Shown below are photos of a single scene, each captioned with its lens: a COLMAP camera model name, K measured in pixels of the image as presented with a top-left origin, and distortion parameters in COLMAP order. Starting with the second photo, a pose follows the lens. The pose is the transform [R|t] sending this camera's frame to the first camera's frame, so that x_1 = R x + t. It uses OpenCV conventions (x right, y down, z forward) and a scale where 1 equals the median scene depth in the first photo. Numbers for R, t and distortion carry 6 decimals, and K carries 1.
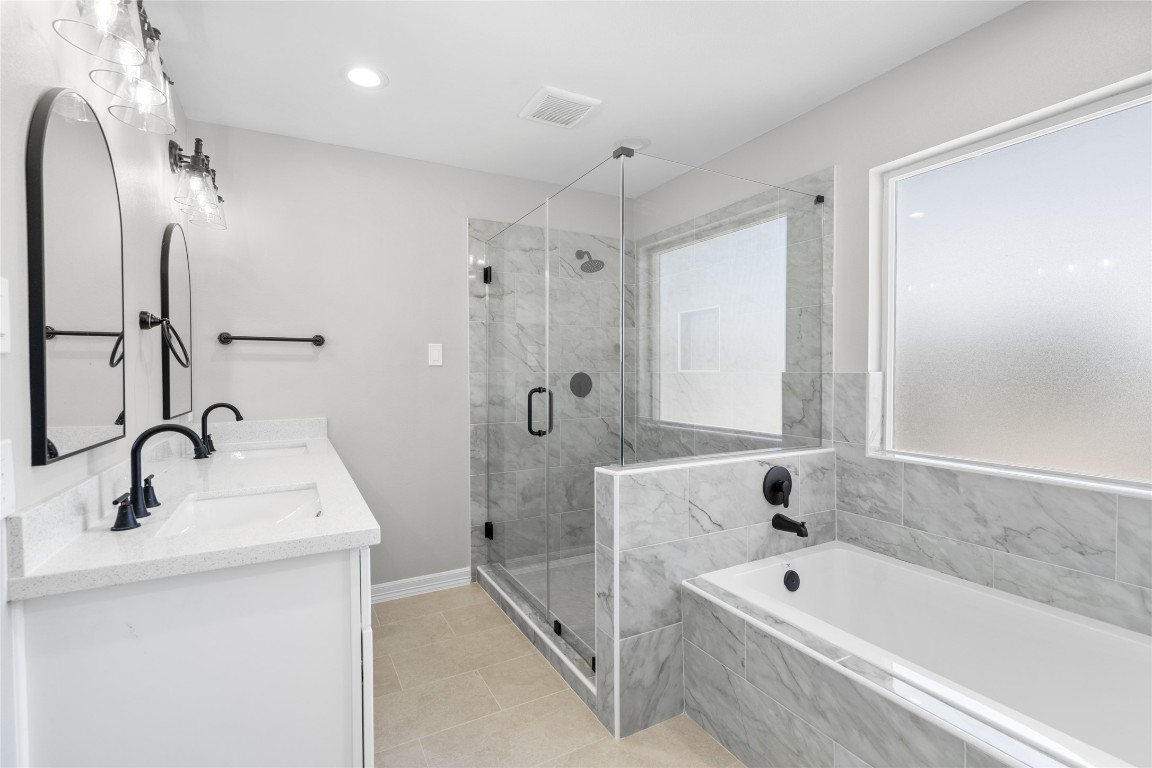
lens RADIAL K [[522.8, 0, 571.4], [0, 522.8, 381.0], [0, 0, 1]] dist [0.000639, -0.000058]
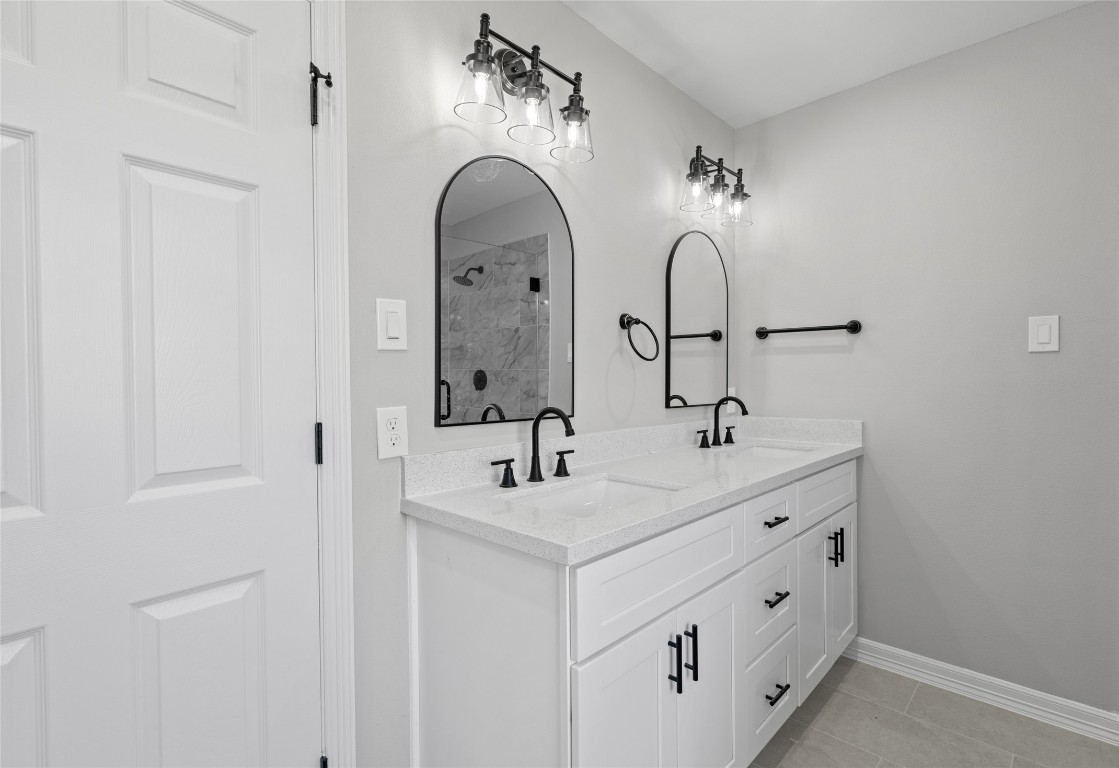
lens RADIAL K [[523.1, 0, 559.5], [0, 523.1, 384.0], [0, 0, 1]] dist [0.001737, 0.000147]
pose [[0.298508, 0.014334, -0.954300, 0.204003], [-0.009552, 0.999882, 0.012030, 0.008782], [0.954359, 0.005524, 0.298610, 0.378454]]
